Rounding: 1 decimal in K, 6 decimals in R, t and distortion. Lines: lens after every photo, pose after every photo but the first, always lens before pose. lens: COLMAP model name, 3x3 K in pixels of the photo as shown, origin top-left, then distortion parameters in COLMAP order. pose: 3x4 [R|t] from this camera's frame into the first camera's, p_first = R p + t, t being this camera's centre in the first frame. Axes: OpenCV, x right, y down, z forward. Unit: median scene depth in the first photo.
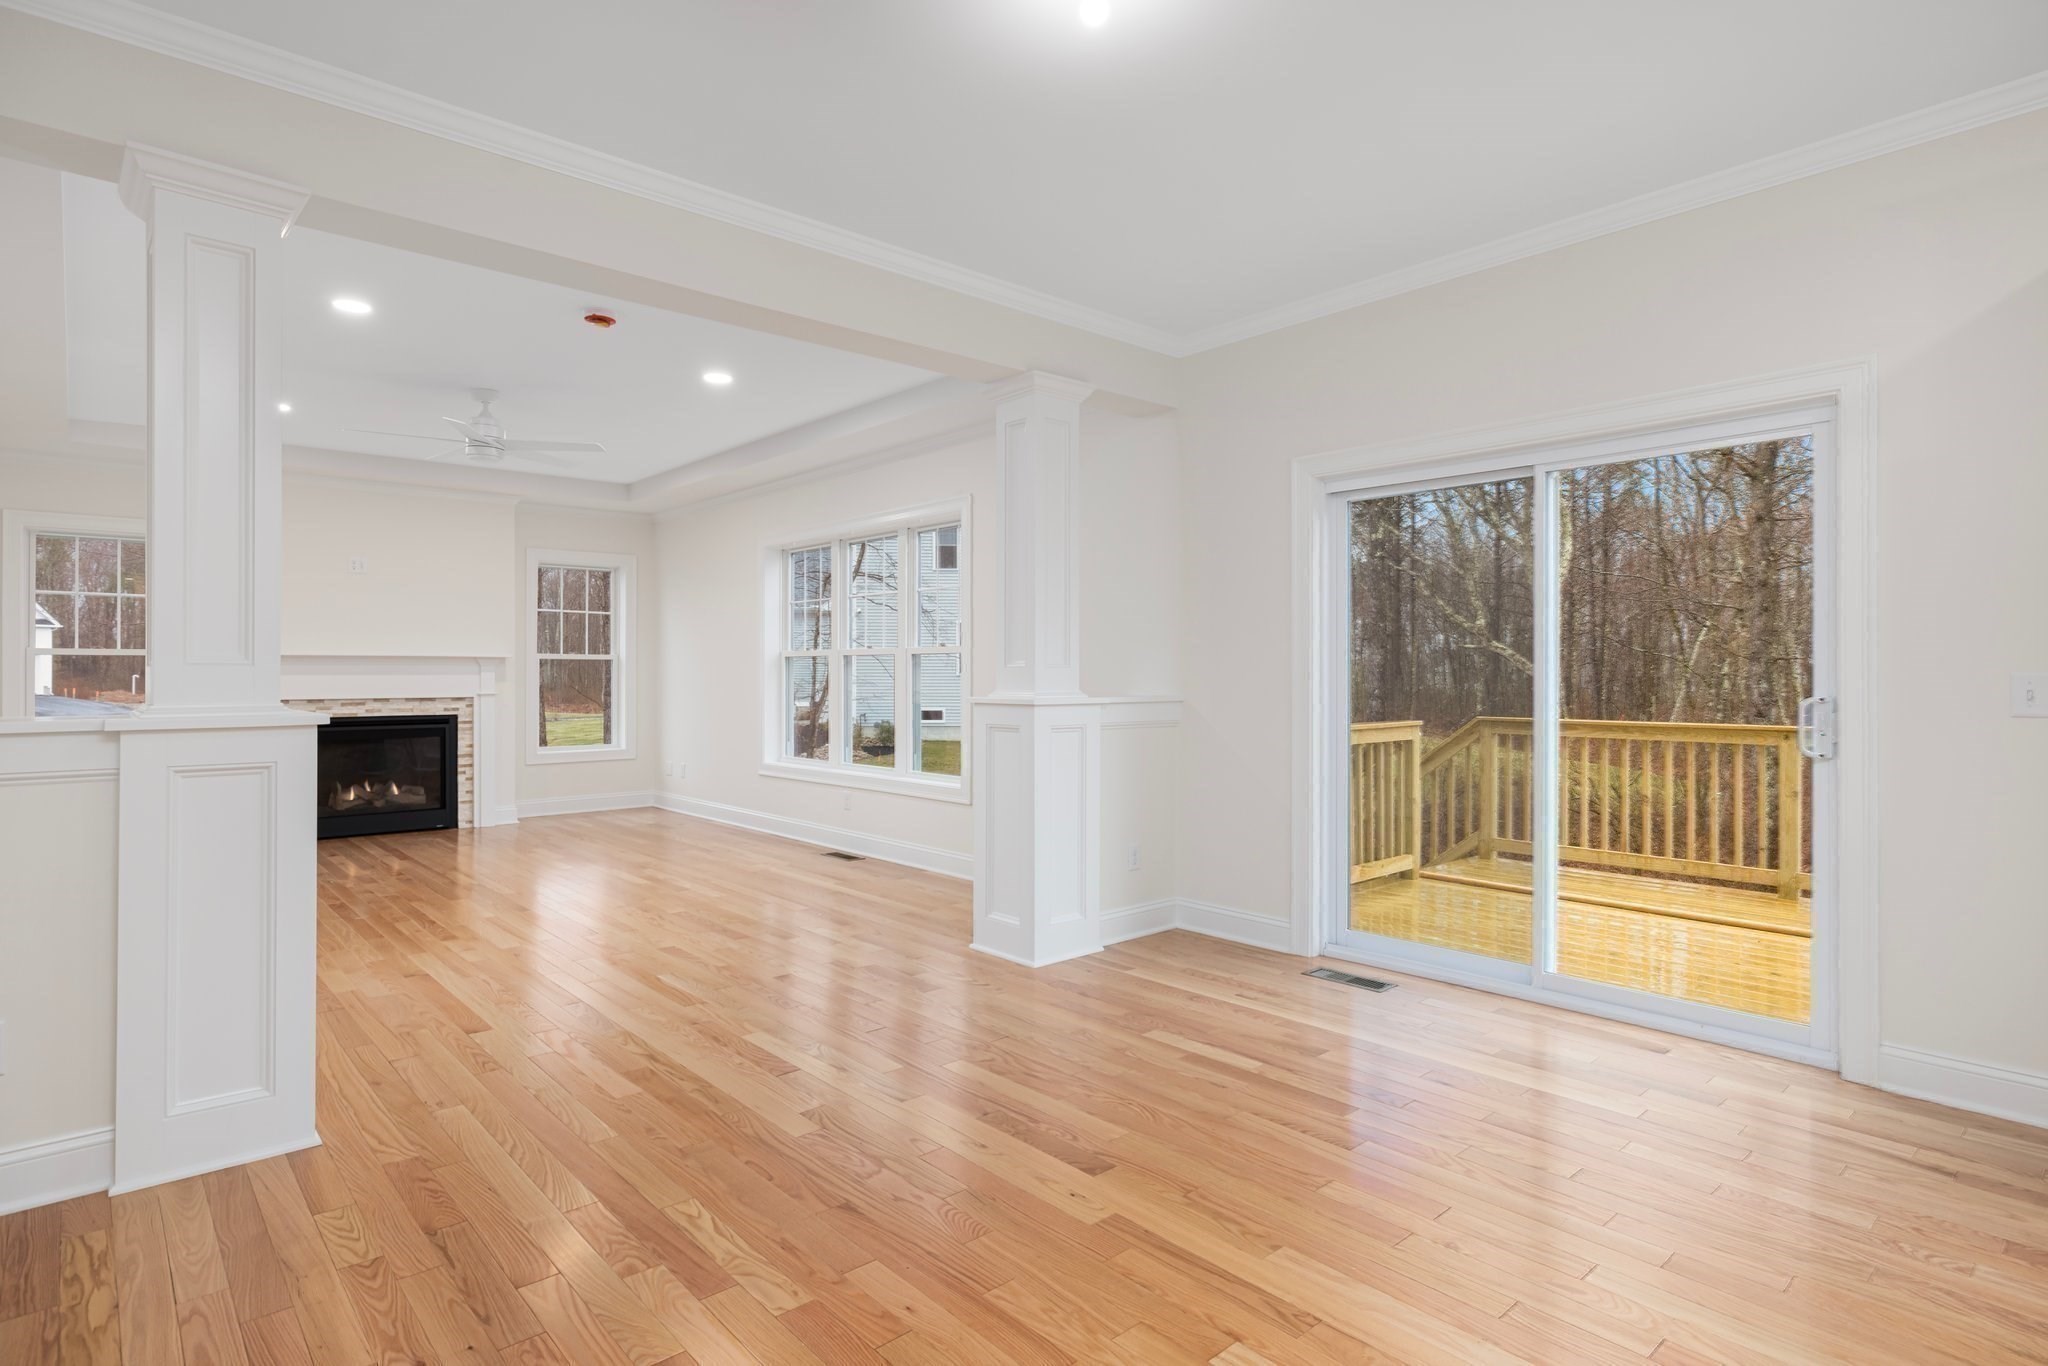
lens RADIAL K [[1080.0, 0, 1020.5], [0, 1080.0, 674.2], [0, 0, 1]] dist [-0.001649, -0.000088]
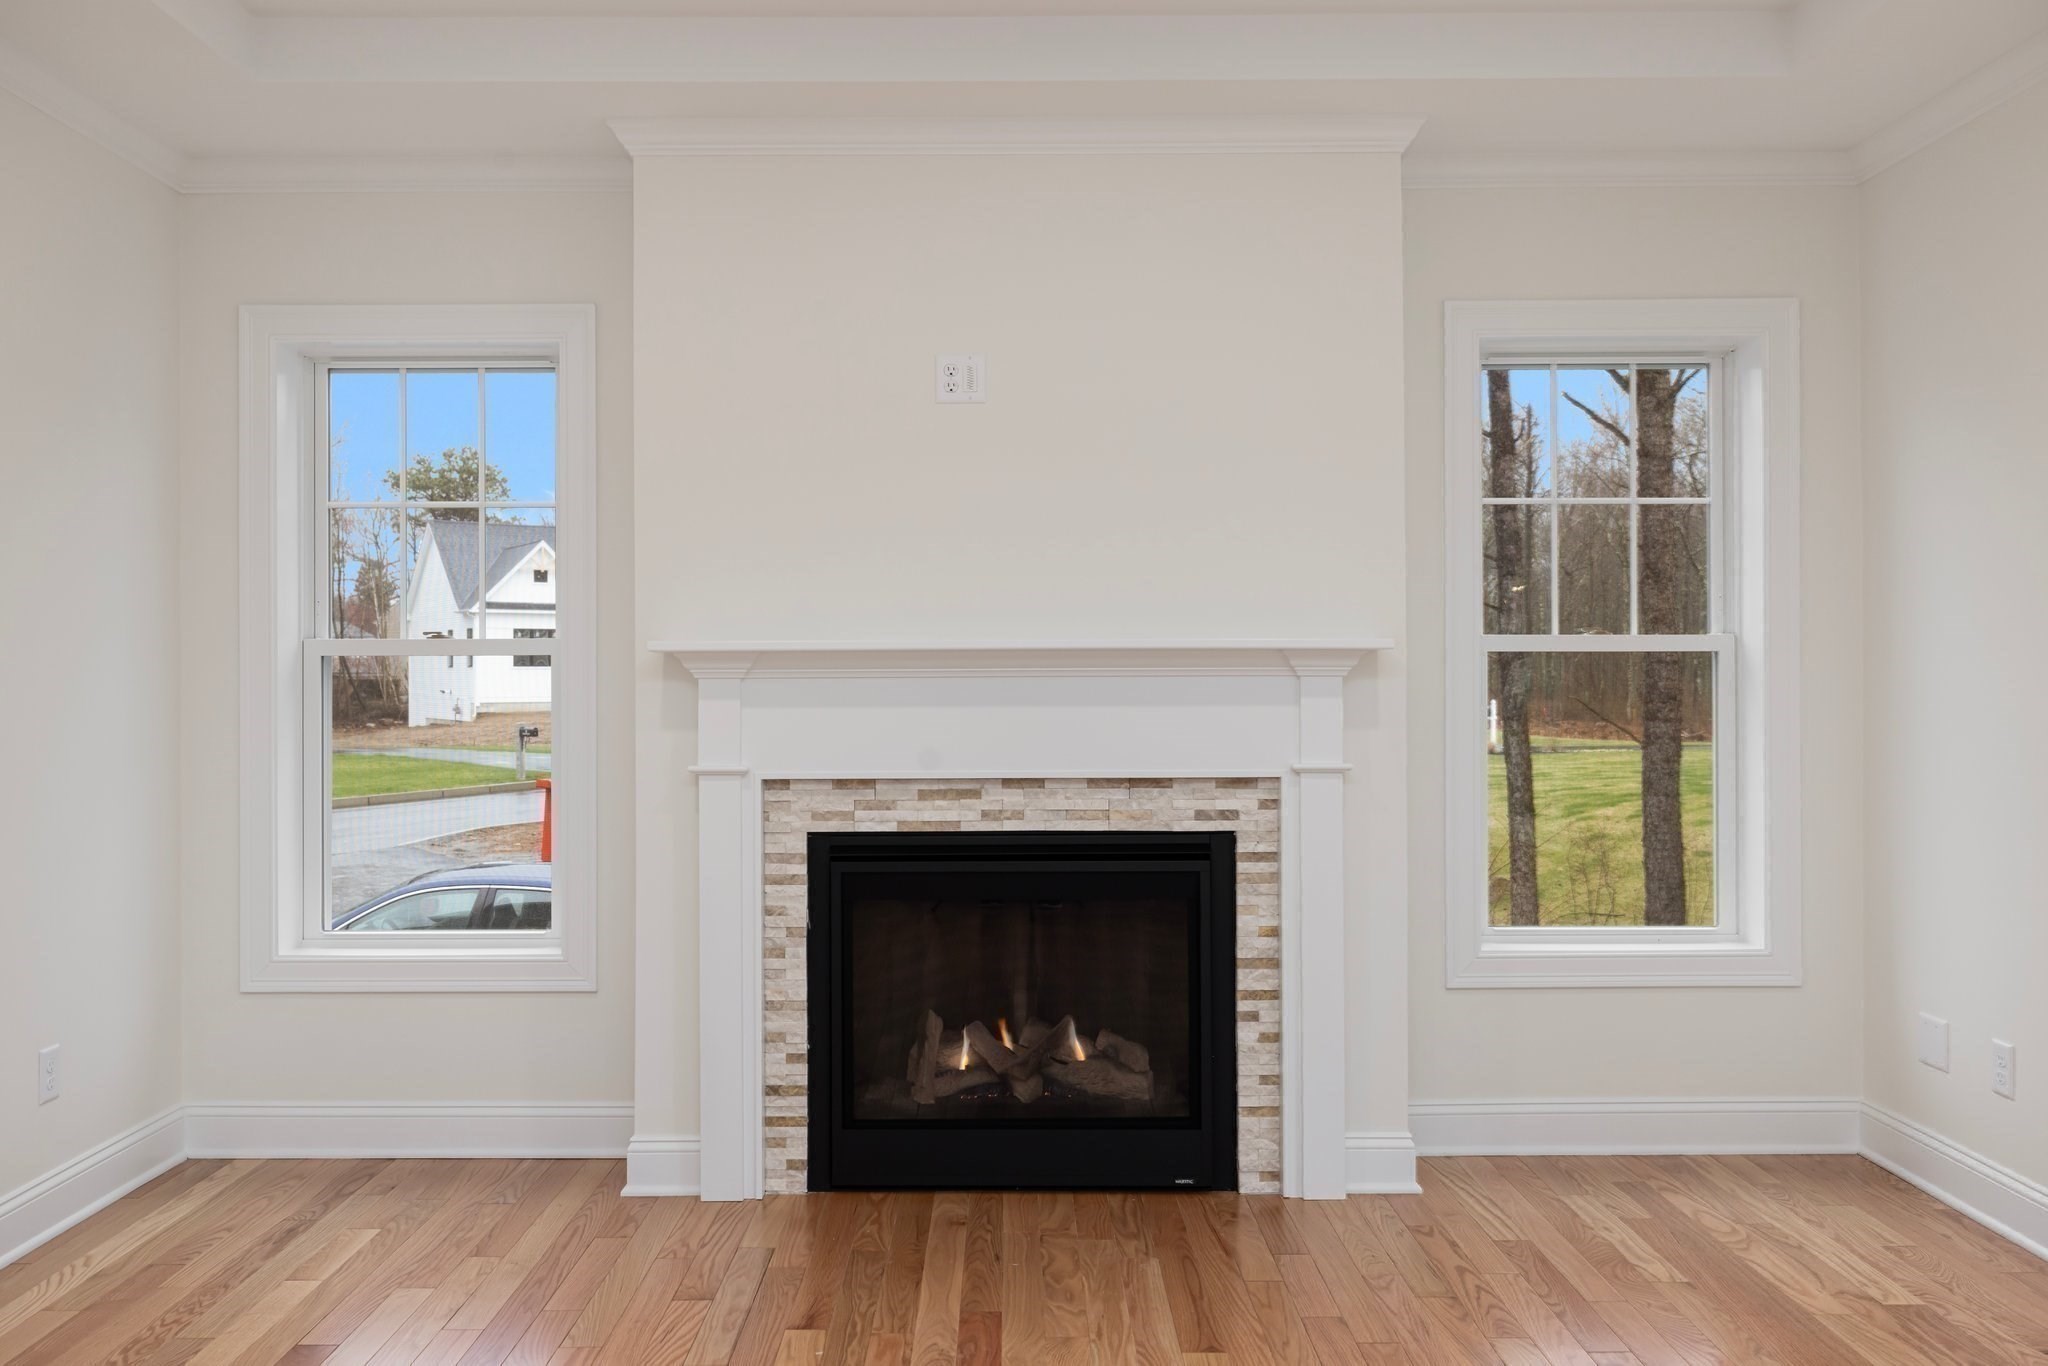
lens RADIAL K [[1685.1, 0, 1013.2], [0, 1685.1, 656.3], [0, 0, 1]] dist [0.003545, 0.013855]
pose [[0.753667, -0.007410, -0.657215, -0.247873], [0.002261, 0.999960, -0.008682, -0.009617], [0.657253, 0.005057, 0.753653, 0.589647]]
